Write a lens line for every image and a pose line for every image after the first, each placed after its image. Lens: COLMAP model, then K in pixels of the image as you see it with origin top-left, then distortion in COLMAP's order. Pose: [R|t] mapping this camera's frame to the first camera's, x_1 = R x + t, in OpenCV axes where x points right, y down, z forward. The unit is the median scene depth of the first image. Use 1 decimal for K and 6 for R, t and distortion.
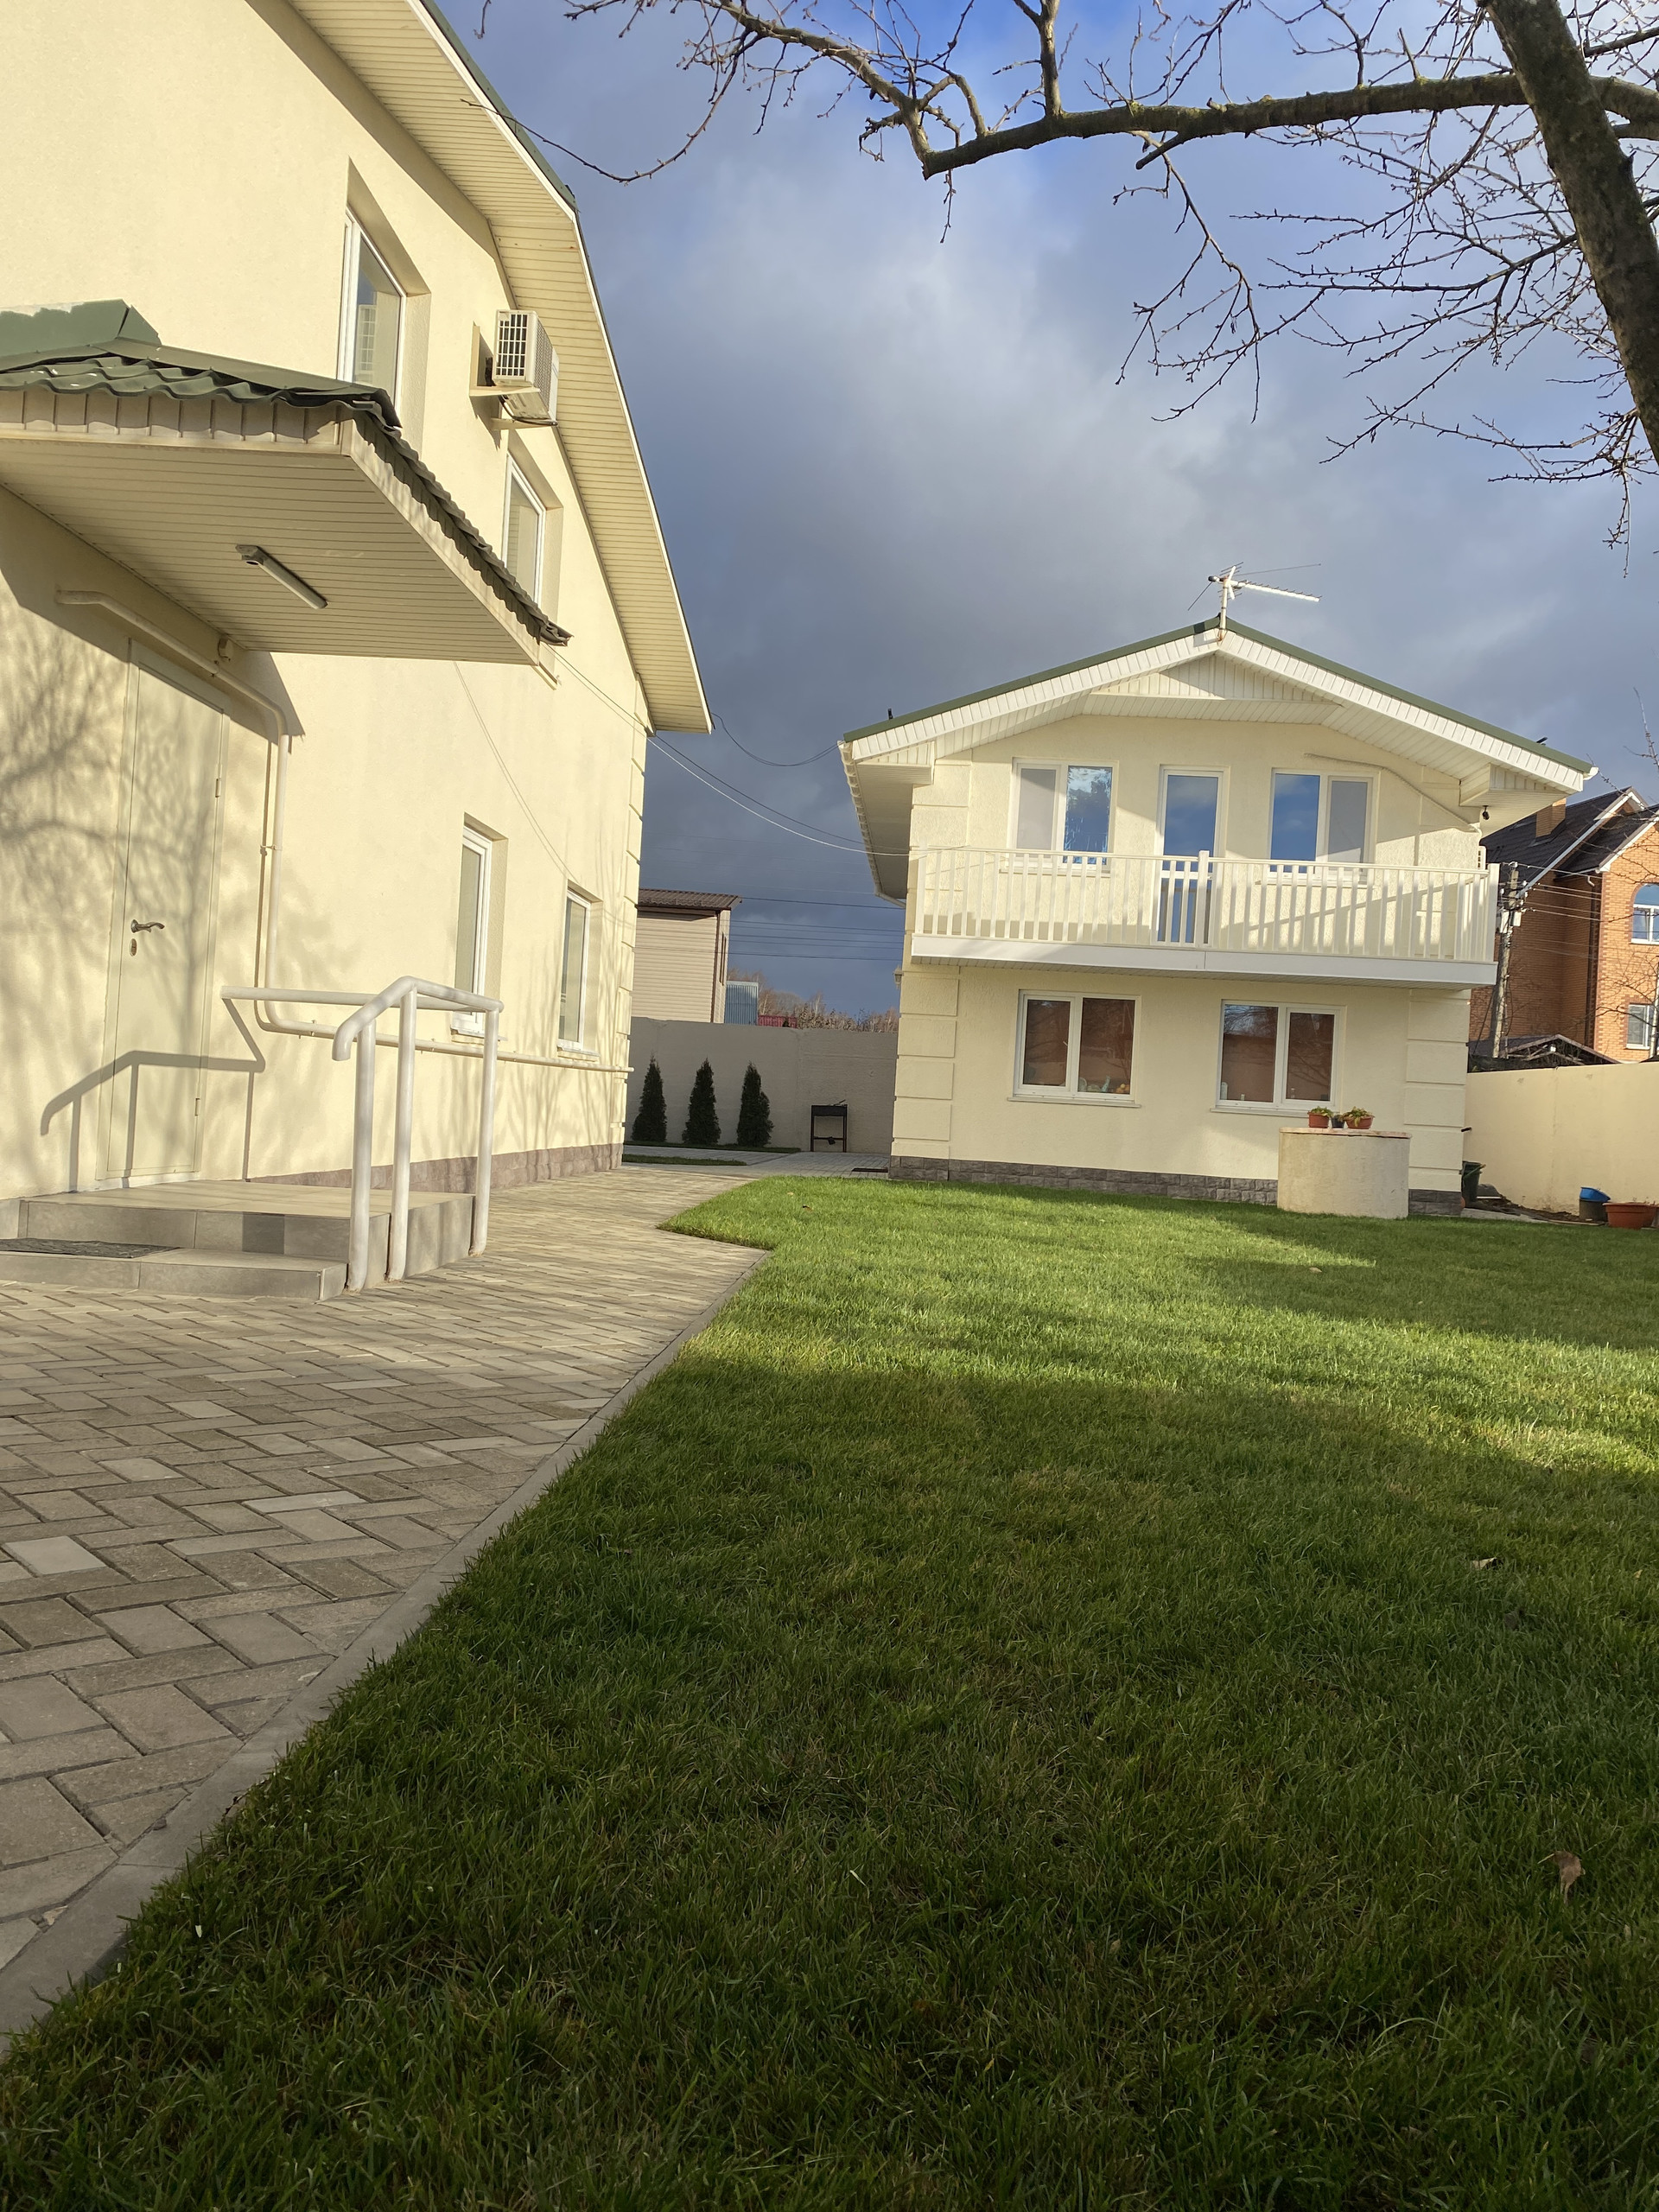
lens RADIAL K [[1653.6, 0, 834.7], [0, 1653.6, 1087.9], [0, 0, 1]] dist [0.053076, -0.038351]
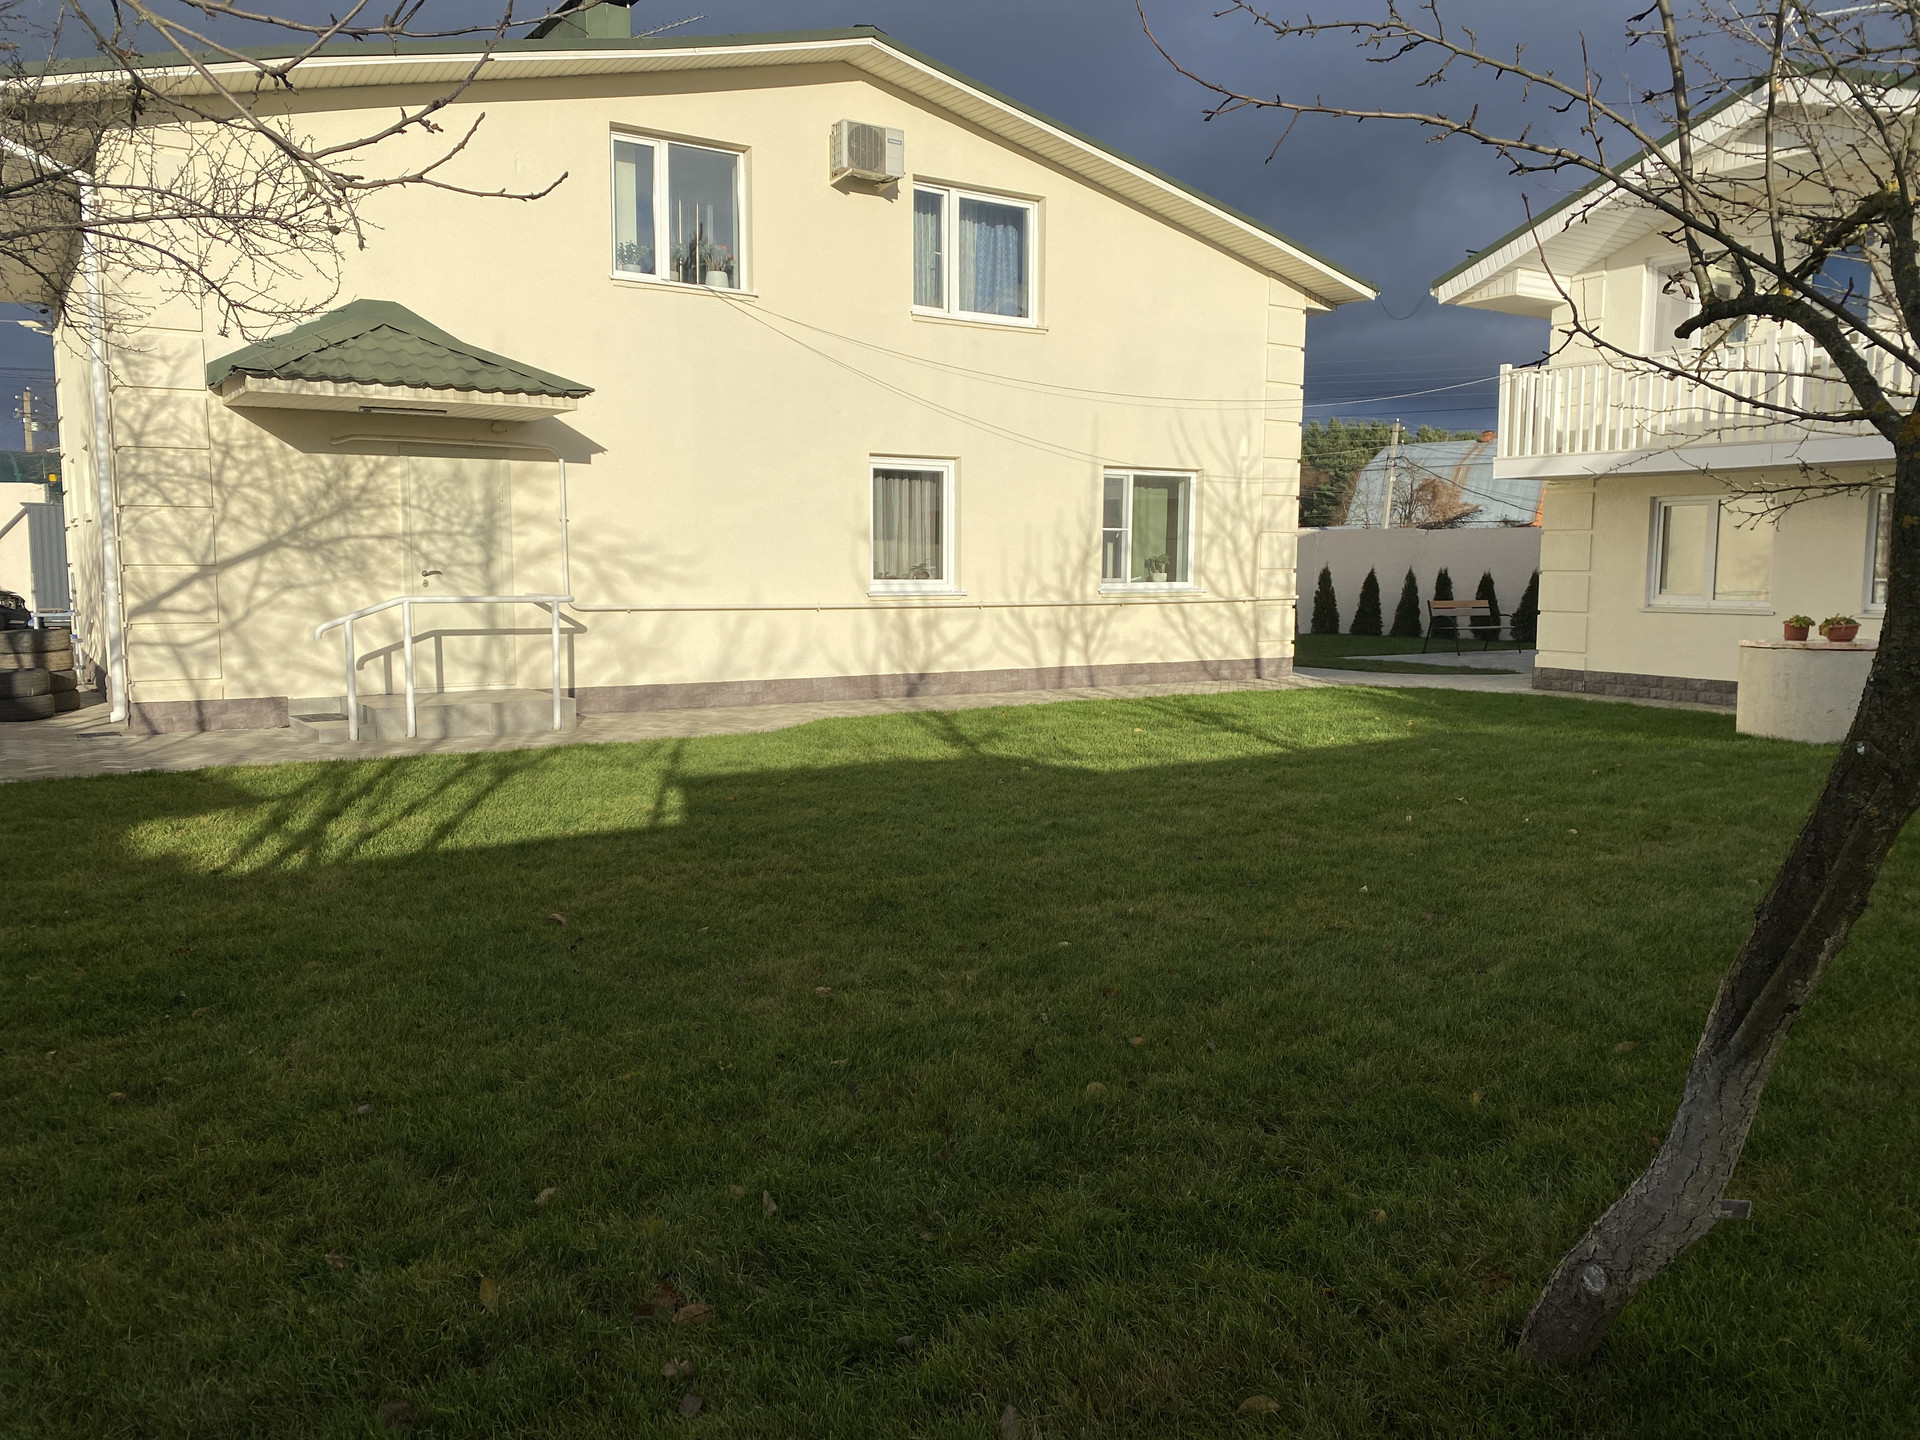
lens RADIAL K [[1435.3, 0, 960.0], [0, 1435.3, 720.0], [0, 0, 1]] dist [0.053076, -0.038351]
pose [[0.593698, 0.032982, -0.804011, 0.589380], [0.038436, 0.996857, 0.069275, -0.003710], [0.803769, -0.072032, 0.590565, 0.162608]]
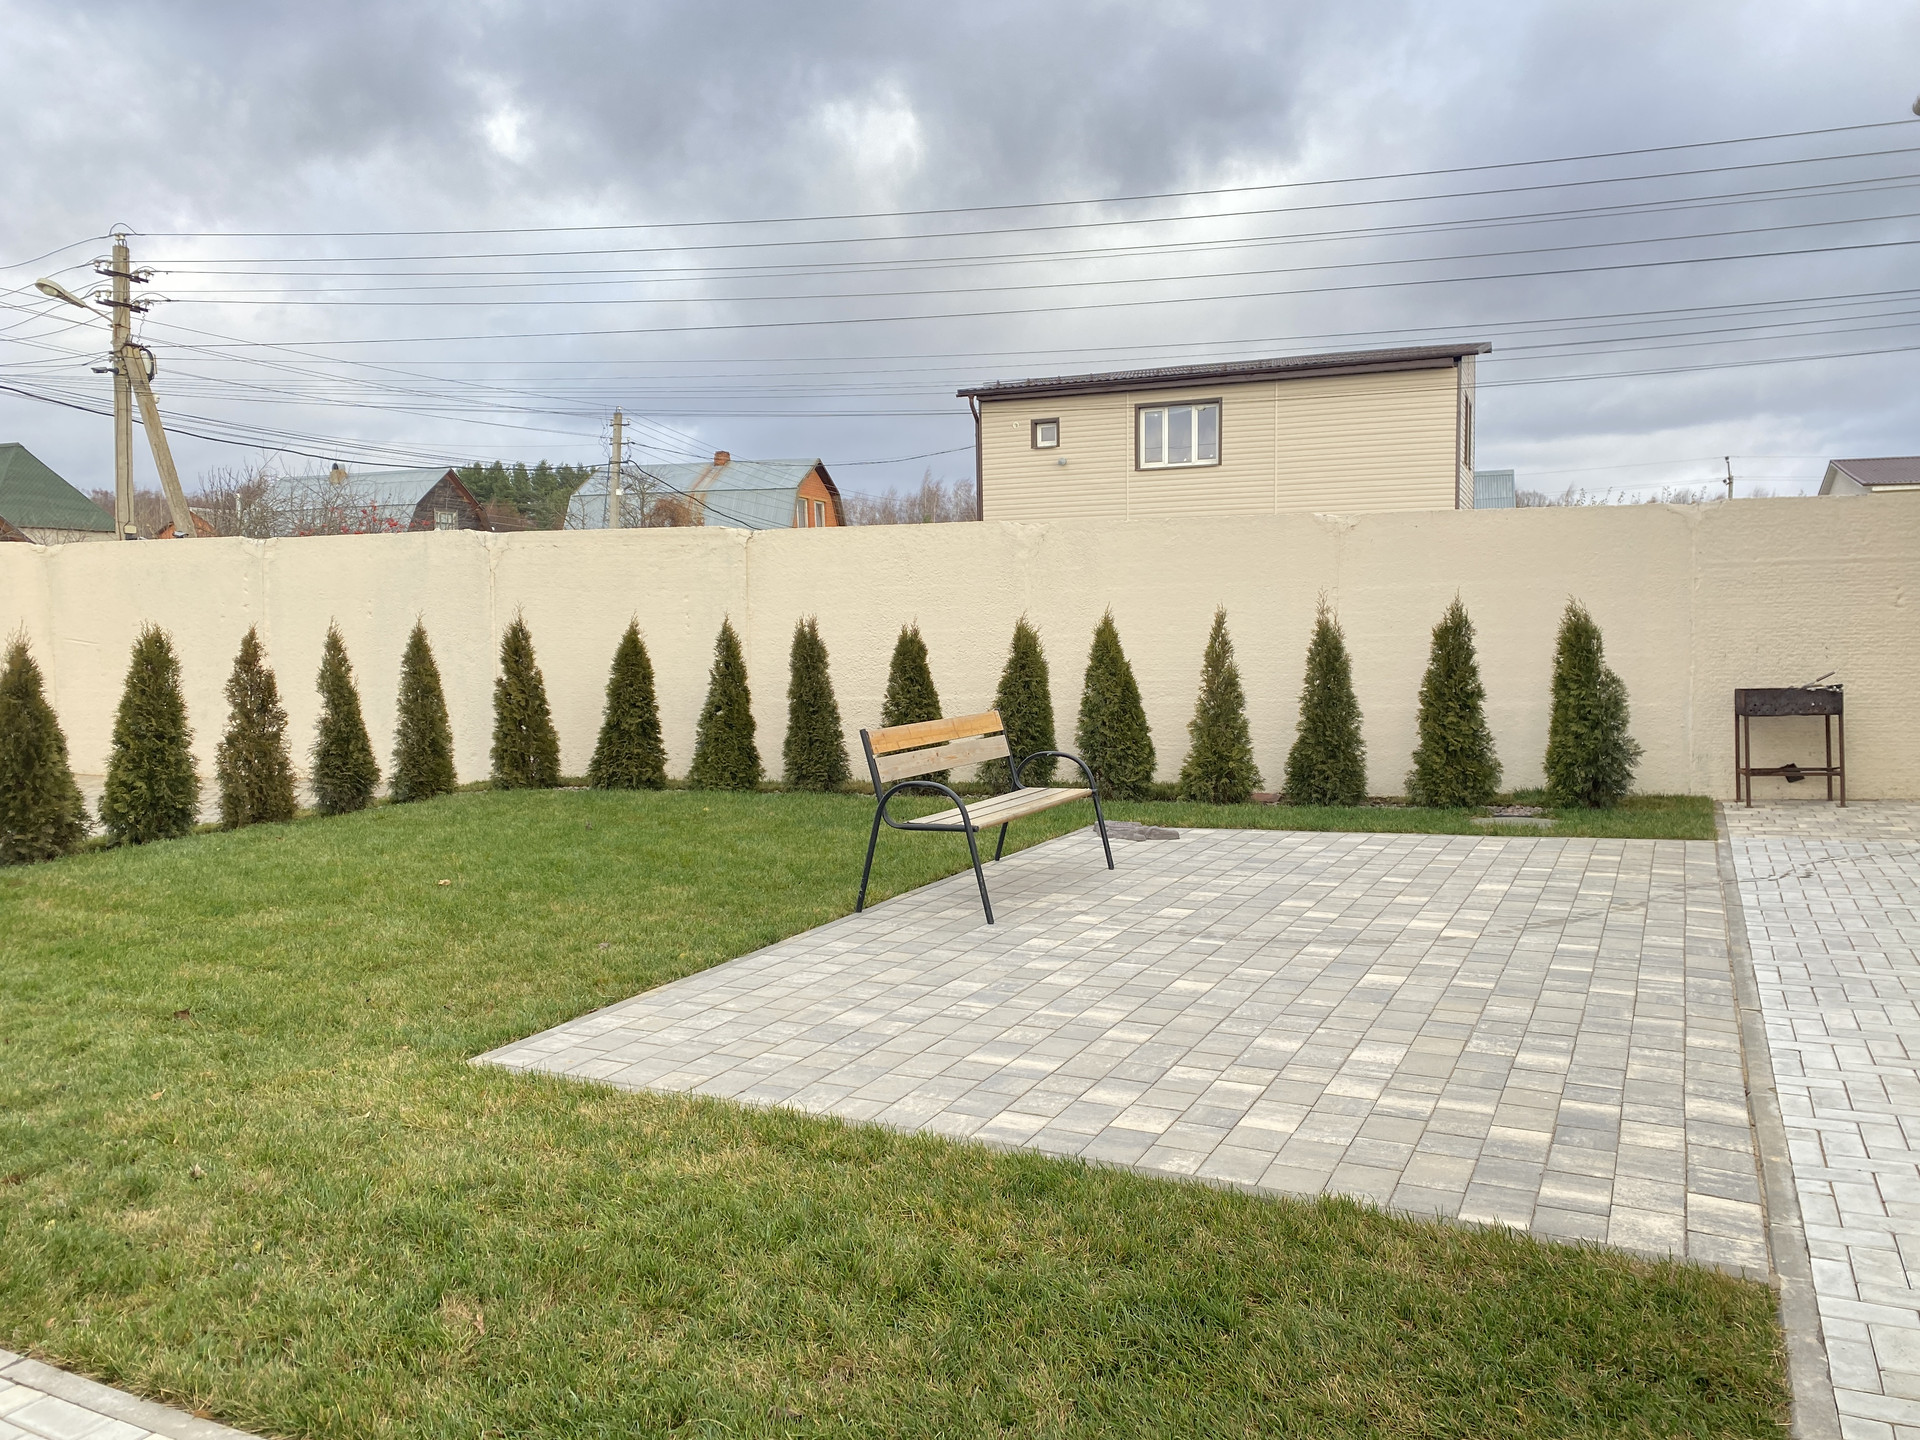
lens RADIAL K [[1435.3, 0, 960.0], [0, 1435.3, 720.0], [0, 0, 1]] dist [0.053076, -0.038351]
pose [[0.917726, -0.041840, -0.395004, -0.081095], [0.071797, 0.995530, 0.061358, -0.029955], [0.390671, -0.084670, 0.916628, 0.995875]]
